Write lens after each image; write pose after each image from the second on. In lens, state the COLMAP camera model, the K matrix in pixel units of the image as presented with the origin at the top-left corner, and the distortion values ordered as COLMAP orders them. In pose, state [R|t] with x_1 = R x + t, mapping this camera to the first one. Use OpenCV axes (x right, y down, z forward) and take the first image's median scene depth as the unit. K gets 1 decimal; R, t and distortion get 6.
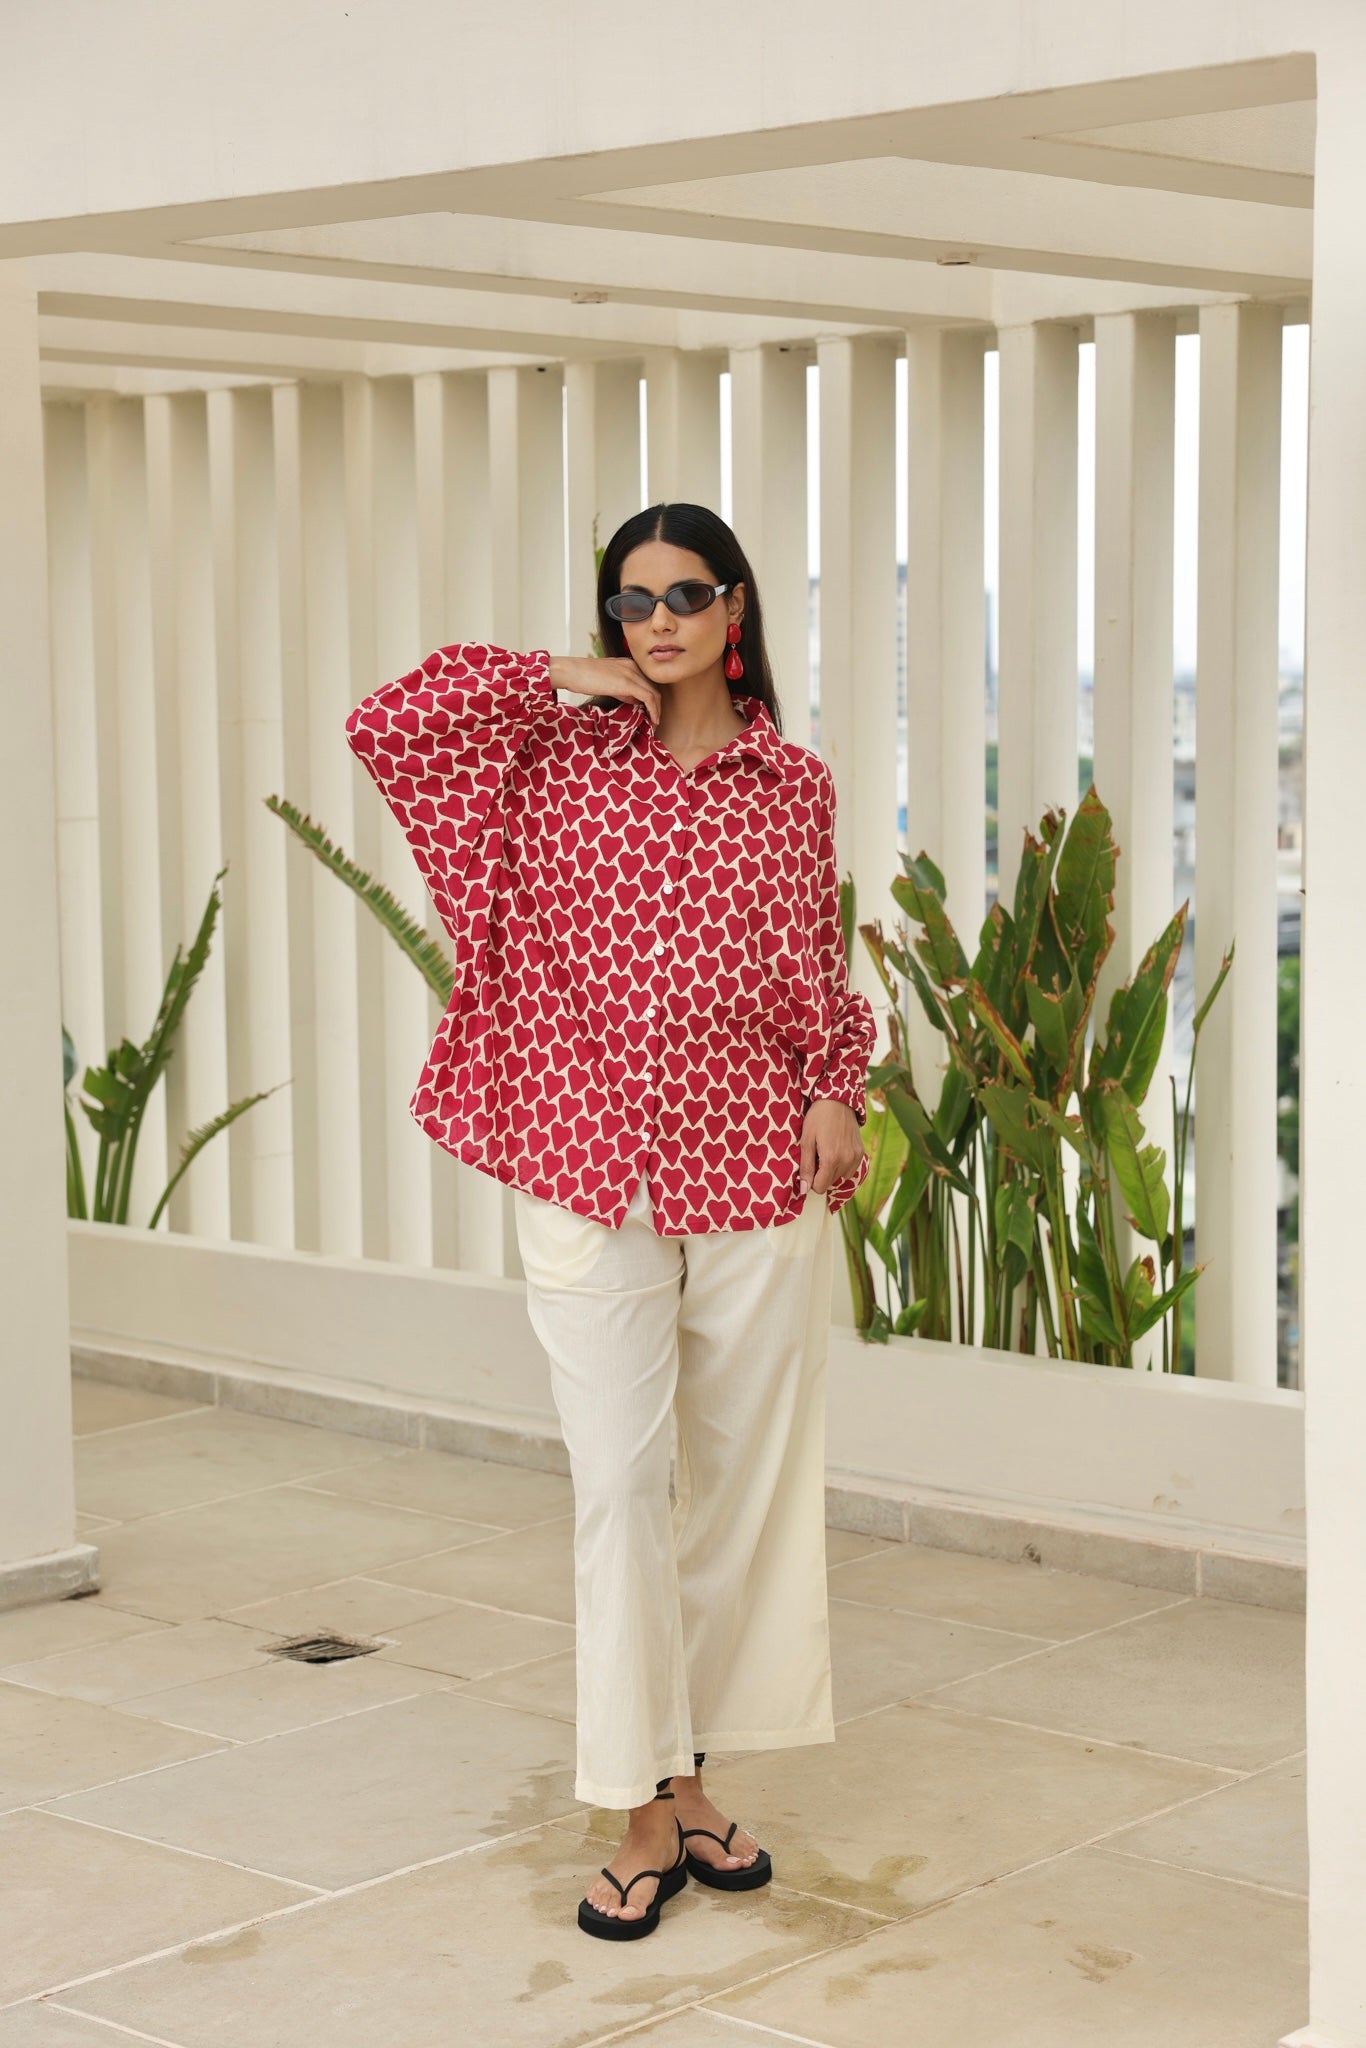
lens RADIAL K [[3891.5, 0, 686.1], [0, 3891.5, 1054.8], [0, 0, 1]] dist [0.173875, -0.029121]
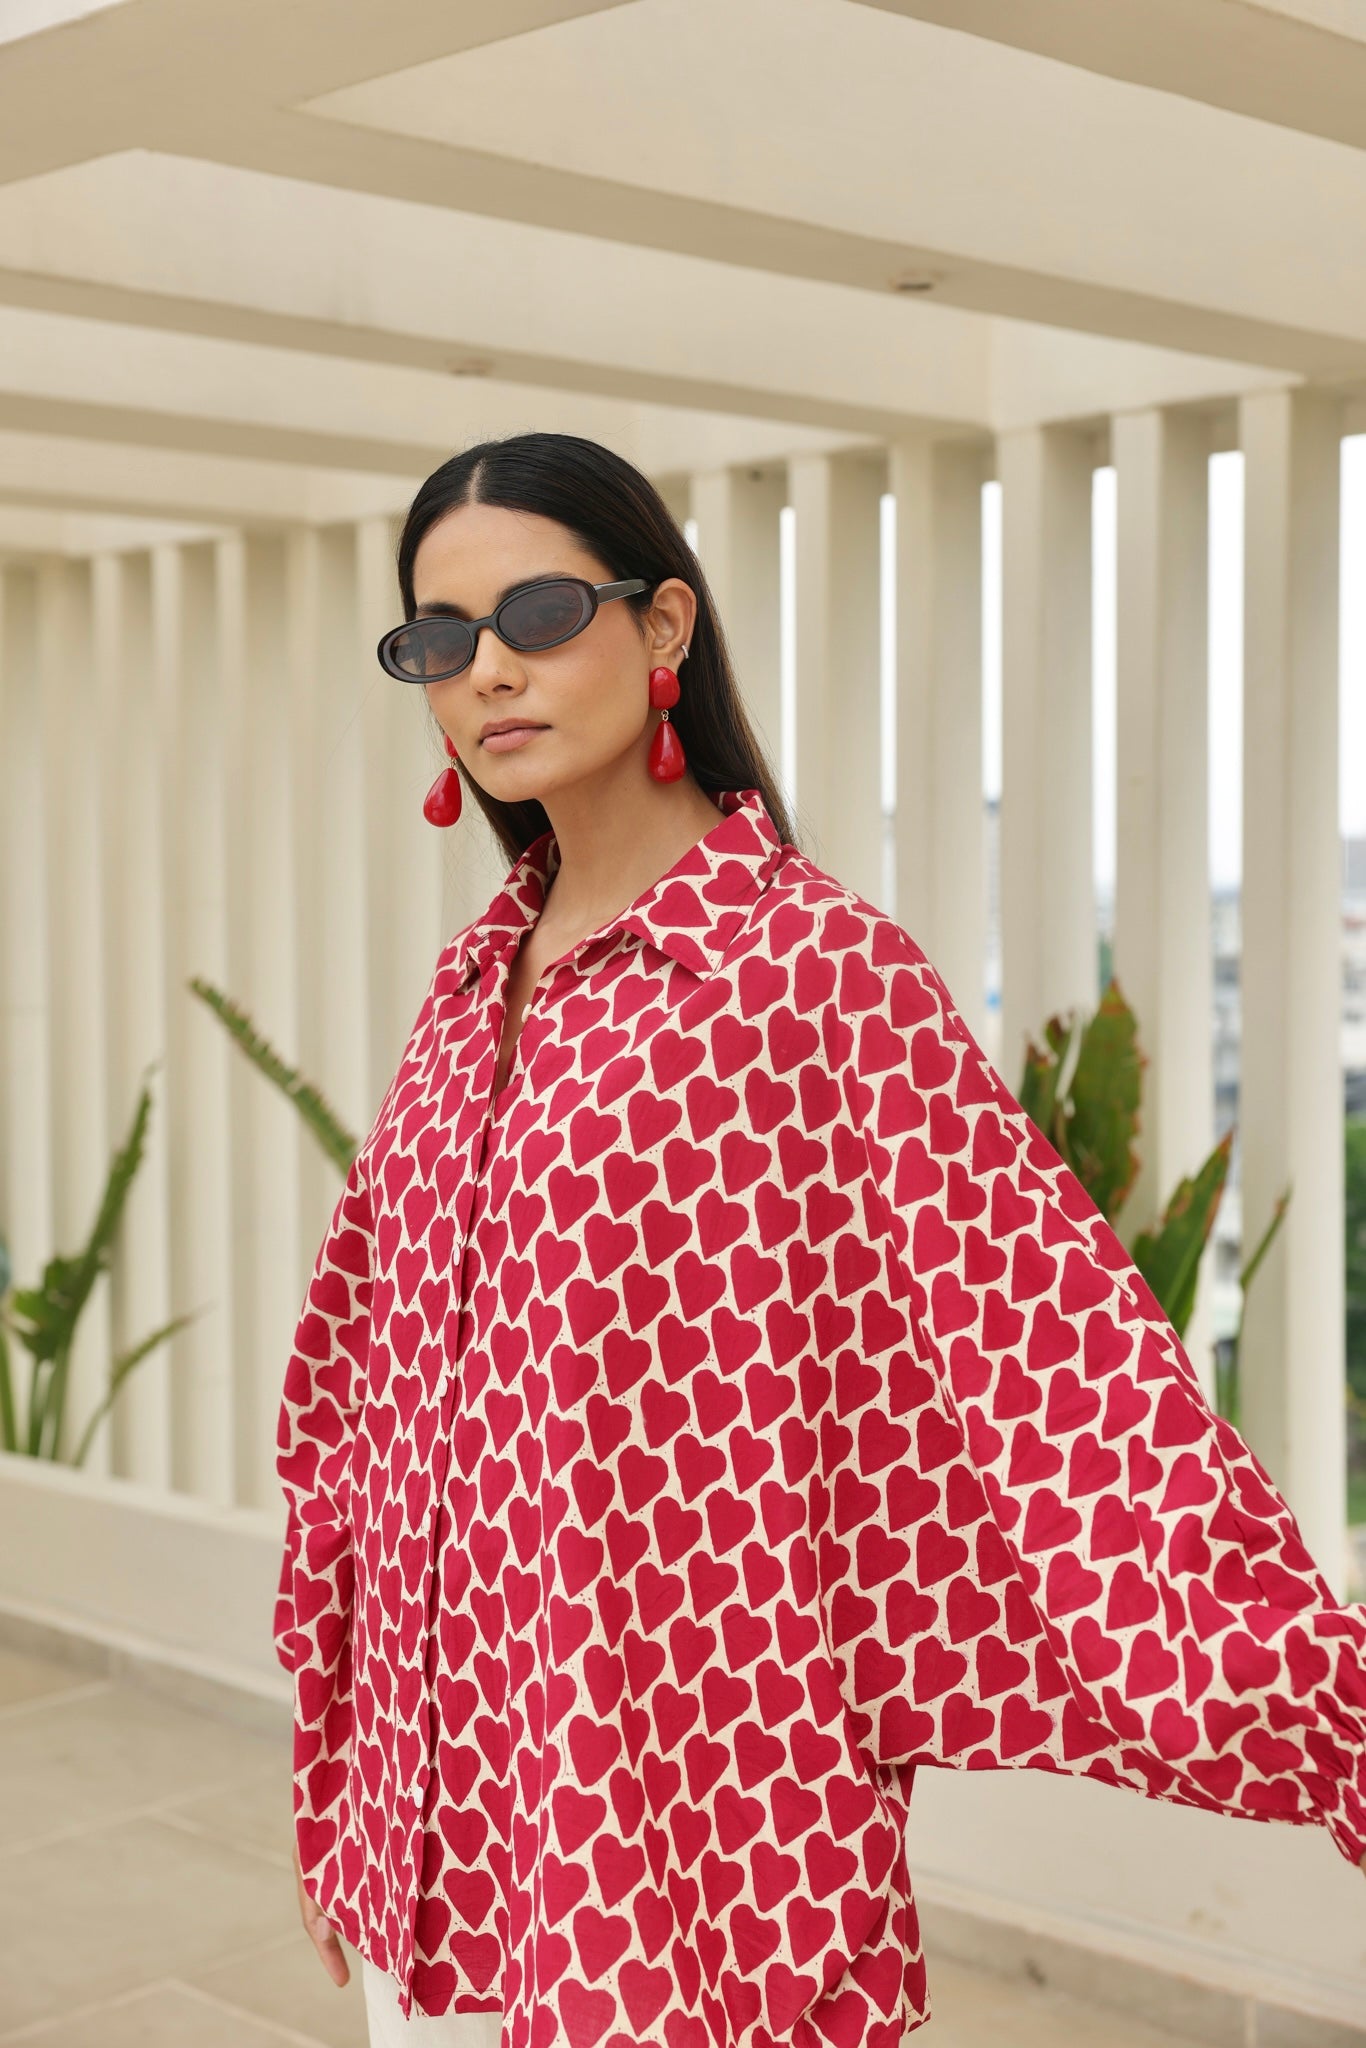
lens RADIAL K [[2980.5, 0, 674.6], [0, 2980.5, 1006.3], [0, 0, 1]] dist [0.122206, -0.127169]
pose [[0.998408, 0.004869, -0.056196, 0.047867], [-0.008041, 0.998378, -0.056358, -0.027887], [0.055830, 0.056721, 0.996828, 0.370112]]
